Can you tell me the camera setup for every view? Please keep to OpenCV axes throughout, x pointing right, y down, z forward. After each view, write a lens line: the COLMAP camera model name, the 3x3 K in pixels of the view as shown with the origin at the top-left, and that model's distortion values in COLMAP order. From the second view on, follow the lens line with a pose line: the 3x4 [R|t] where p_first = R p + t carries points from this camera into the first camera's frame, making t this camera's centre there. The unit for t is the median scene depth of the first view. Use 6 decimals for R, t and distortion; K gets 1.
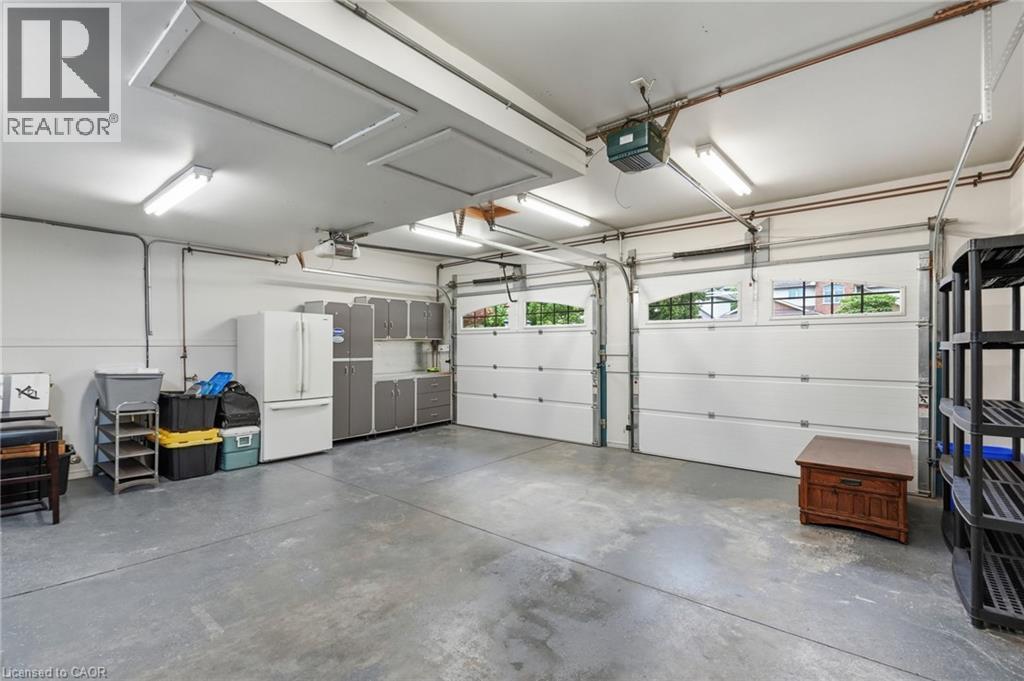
lens RADIAL K [[462.6, 0, 509.3], [0, 462.6, 345.0], [0, 0, 1]] dist [-0.006135, 0.000419]
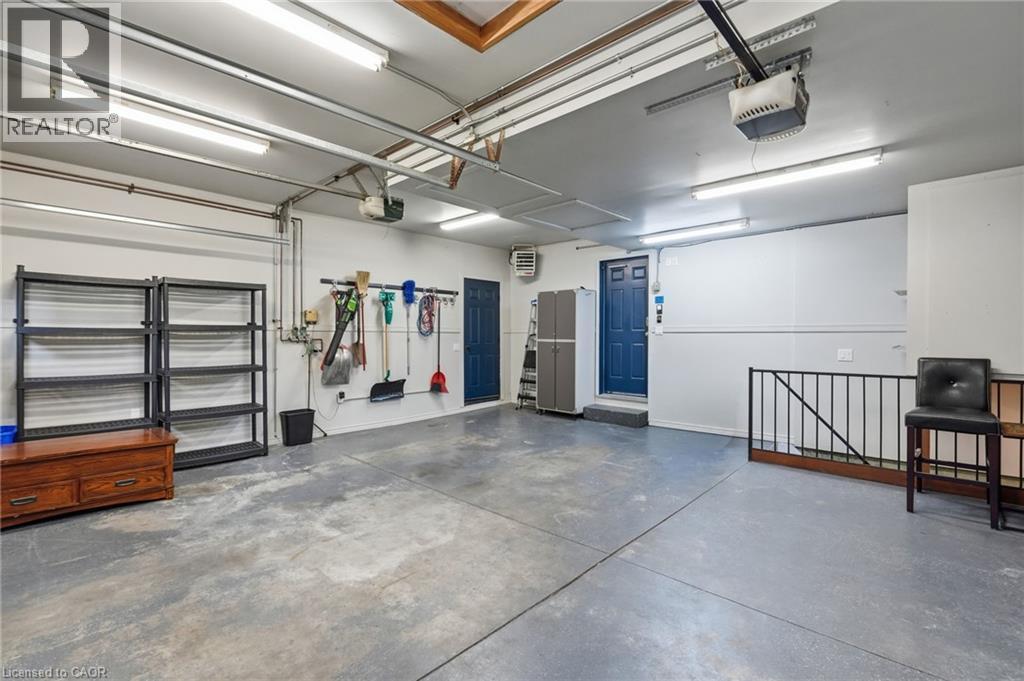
lens RADIAL K [[462.6, 0, 514.1], [0, 462.6, 335.9], [0, 0, 1]] dist [-0.006135, 0.000419]
pose [[-0.998345, 0.003489, 0.057396, -0.193608], [0.003529, 0.999994, 0.000602, 0.015688], [-0.057394, 0.000804, -0.998351, 1.849342]]
